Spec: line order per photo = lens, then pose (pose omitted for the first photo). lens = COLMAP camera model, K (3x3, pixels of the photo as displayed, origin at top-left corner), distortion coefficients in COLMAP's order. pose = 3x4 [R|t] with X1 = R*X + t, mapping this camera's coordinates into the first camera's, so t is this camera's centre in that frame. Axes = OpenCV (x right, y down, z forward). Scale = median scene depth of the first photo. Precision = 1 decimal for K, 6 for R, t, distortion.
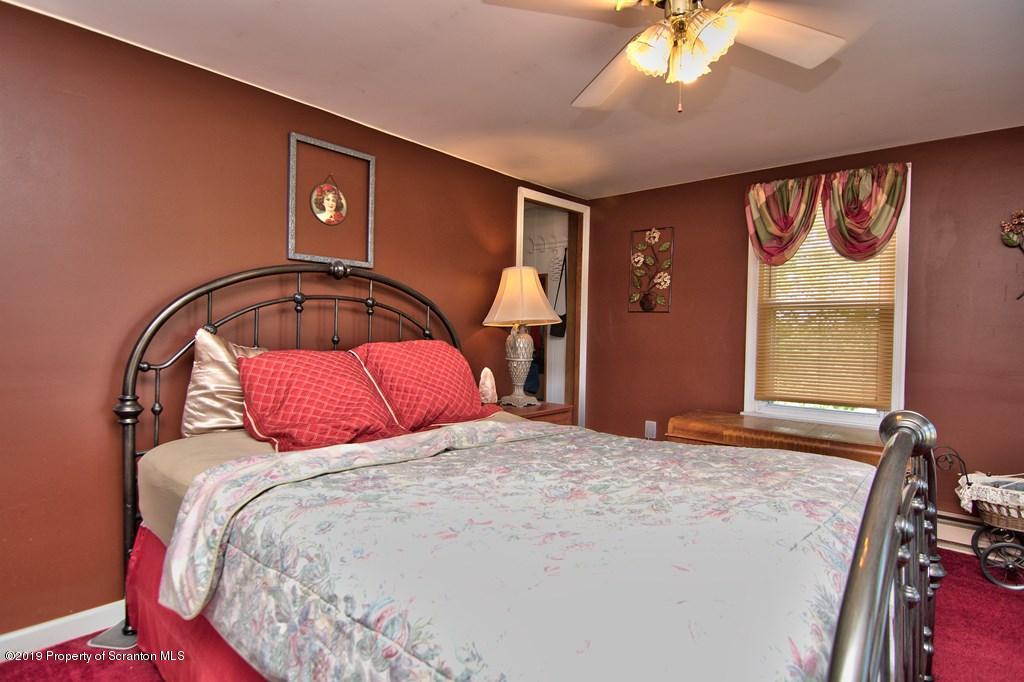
lens RADIAL K [[525.4, 0, 512.0], [0, 525.4, 347.7], [0, 0, 1]] dist [-0.000385, -0.010535]
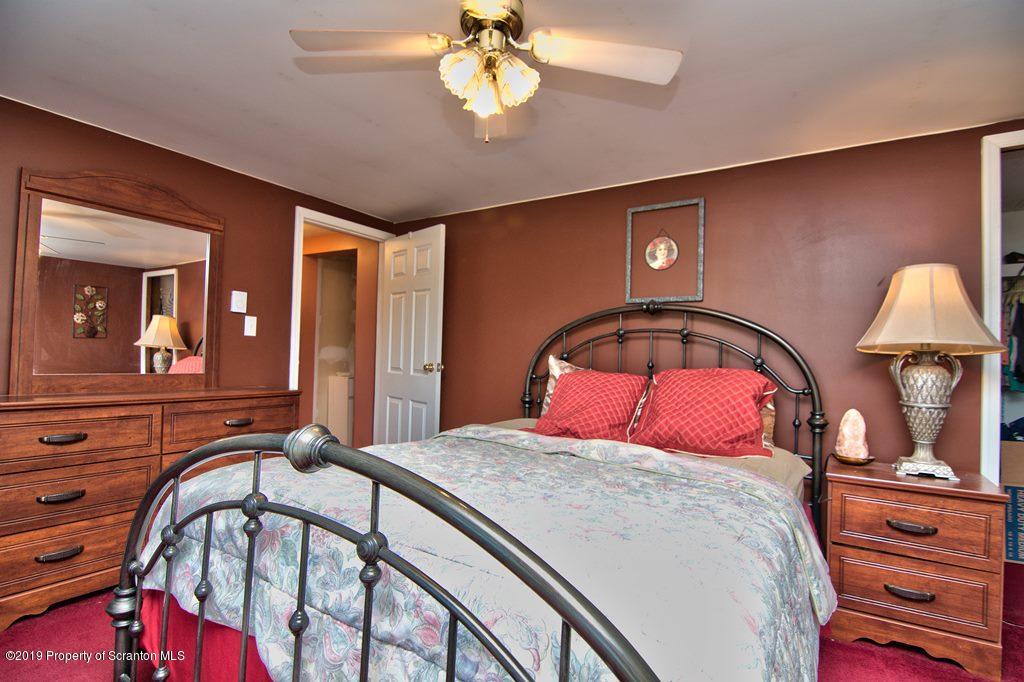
lens RADIAL K [[491.3, 0, 513.5], [0, 491.3, 343.3], [0, 0, 1]] dist [-0.005996, -0.009175]
pose [[0.157003, -0.016590, -0.987459, 0.714163], [-0.037891, 0.999022, -0.022809, -0.027933], [0.986871, 0.040997, 0.156221, 0.500465]]
